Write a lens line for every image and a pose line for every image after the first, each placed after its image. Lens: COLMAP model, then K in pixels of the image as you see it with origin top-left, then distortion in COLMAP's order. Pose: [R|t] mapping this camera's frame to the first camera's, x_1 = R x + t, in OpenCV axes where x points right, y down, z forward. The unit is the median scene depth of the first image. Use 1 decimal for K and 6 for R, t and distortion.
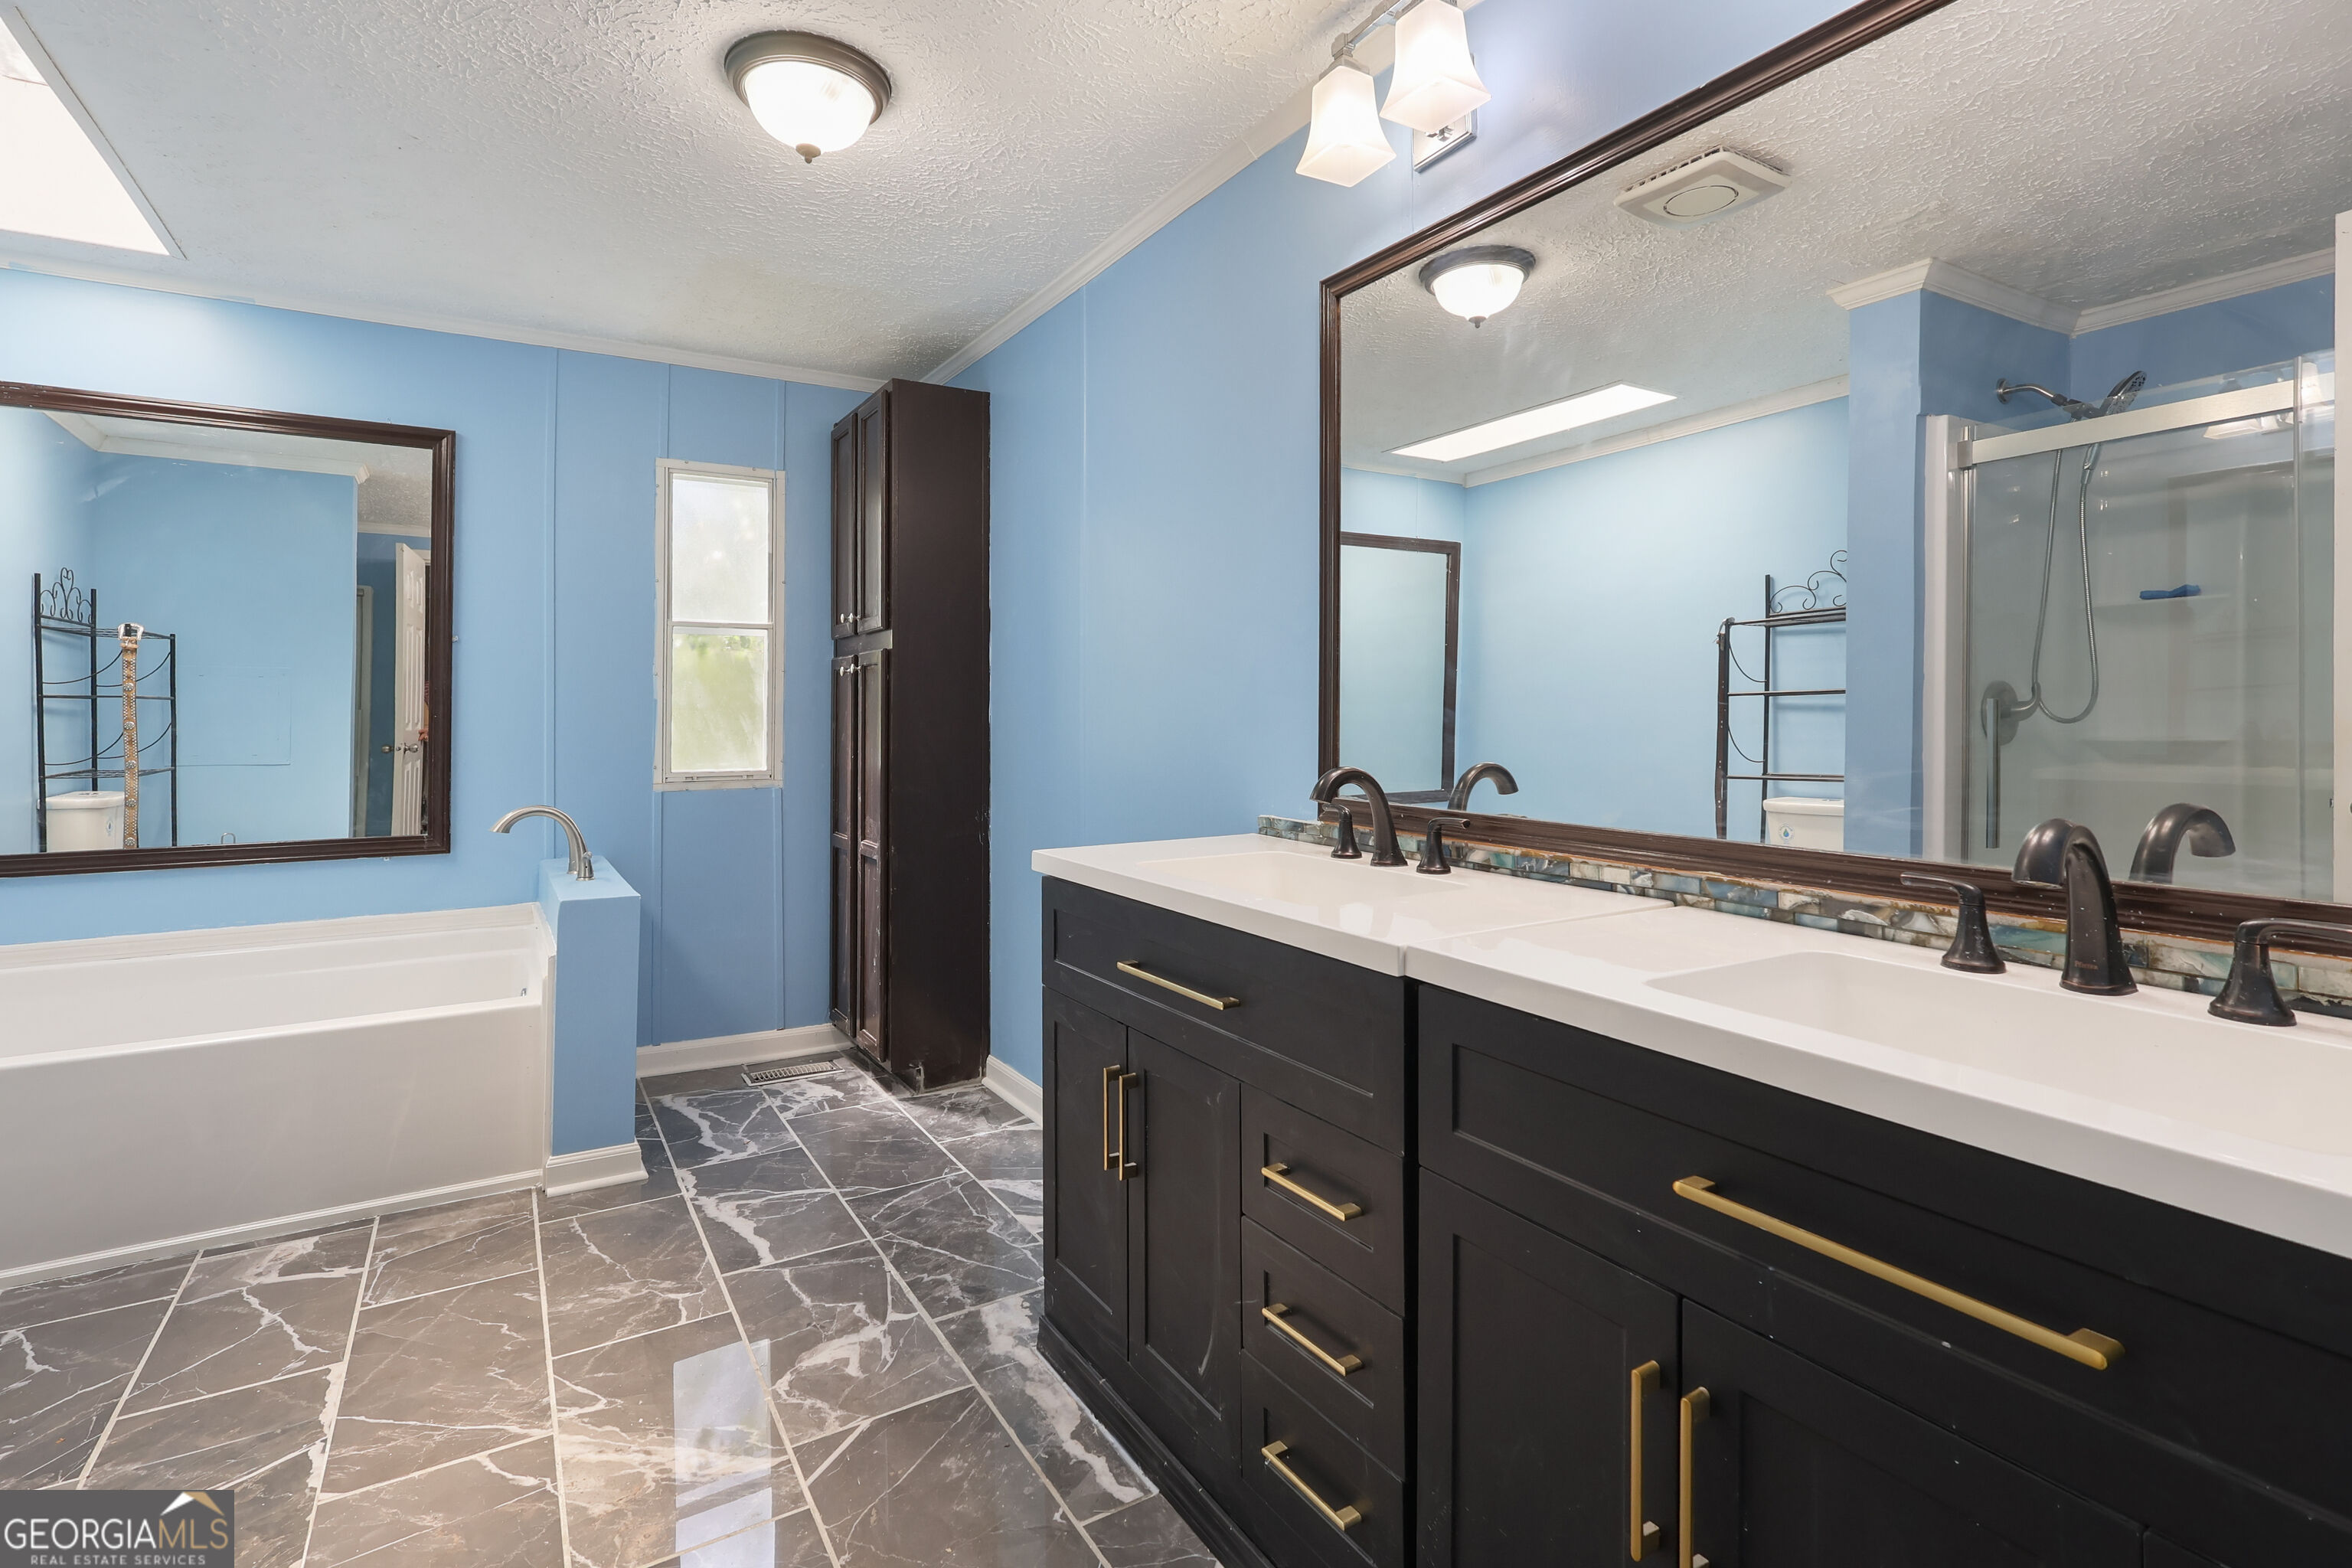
lens RADIAL K [[1121.0, 0, 1162.6], [0, 1121.0, 708.2], [0, 0, 1]] dist [-0.002401, 0.000144]
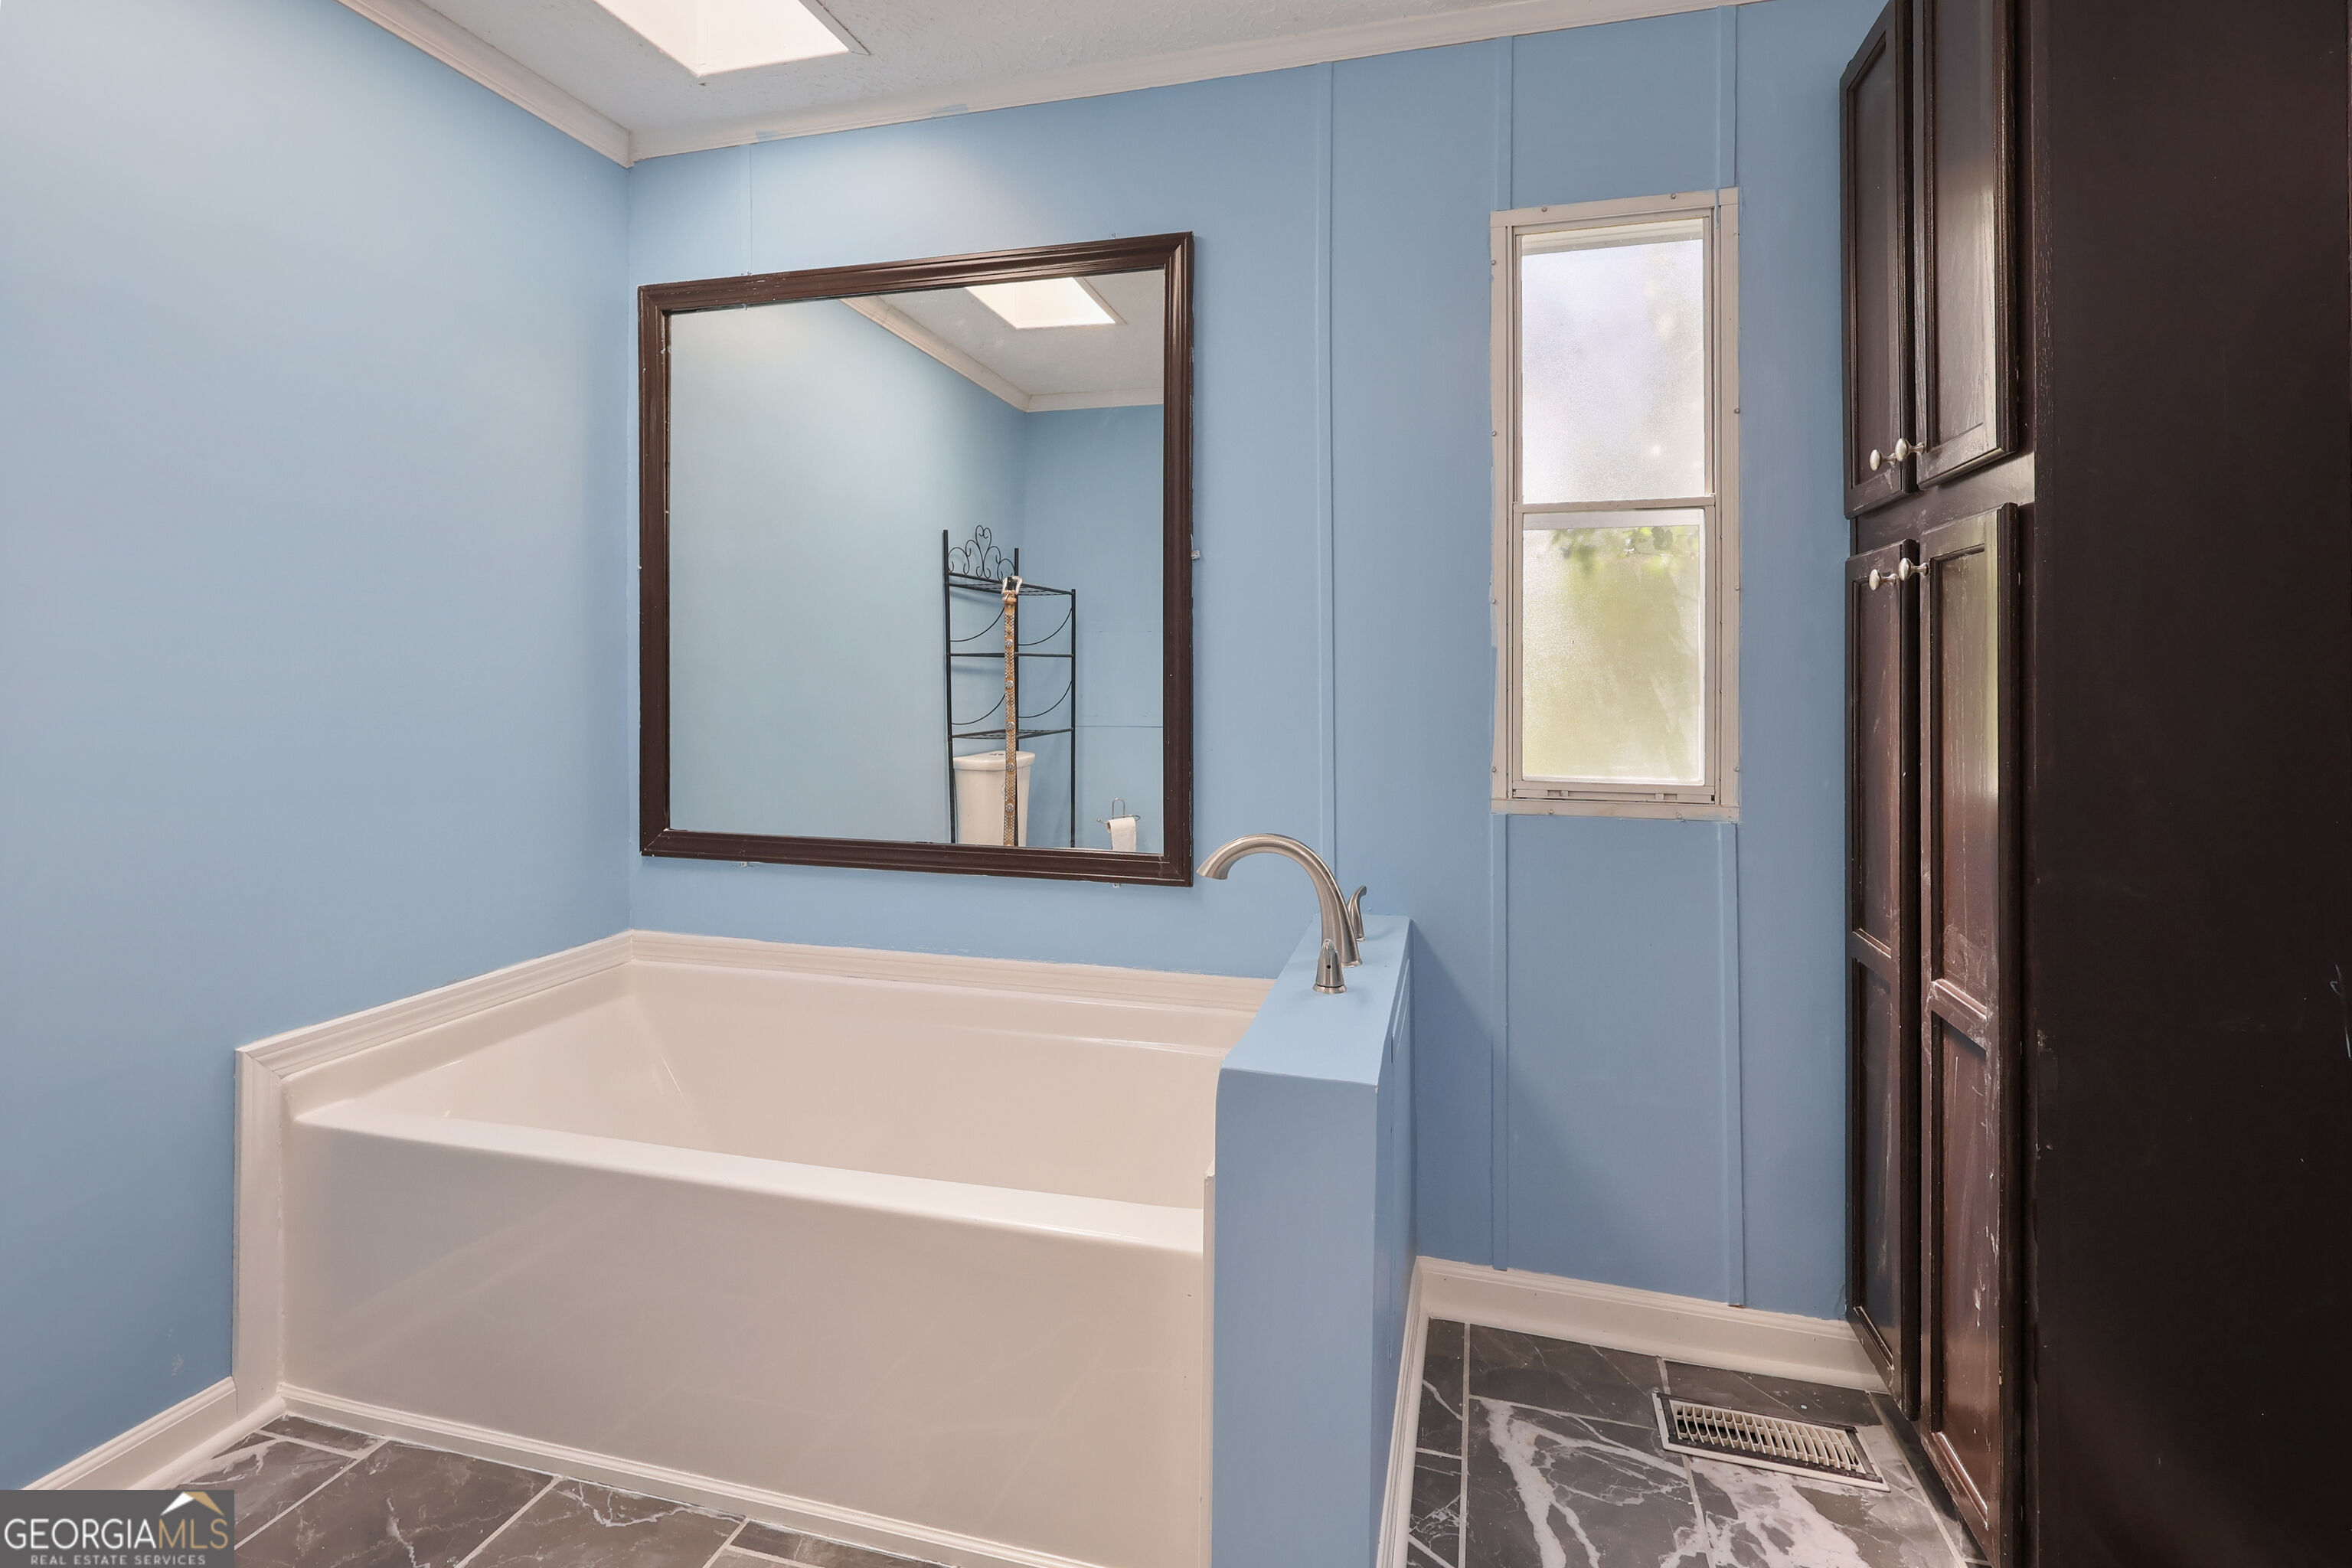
lens RADIAL K [[1121.0, 0, 1174.5], [0, 1121.0, 654.5], [0, 0, 1]] dist [-0.002401, 0.000144]
pose [[0.687415, -0.009946, -0.726197, -0.151399], [0.000624, 0.999914, -0.013104, 0.002702], [0.726265, 0.008555, 0.687362, 0.482968]]
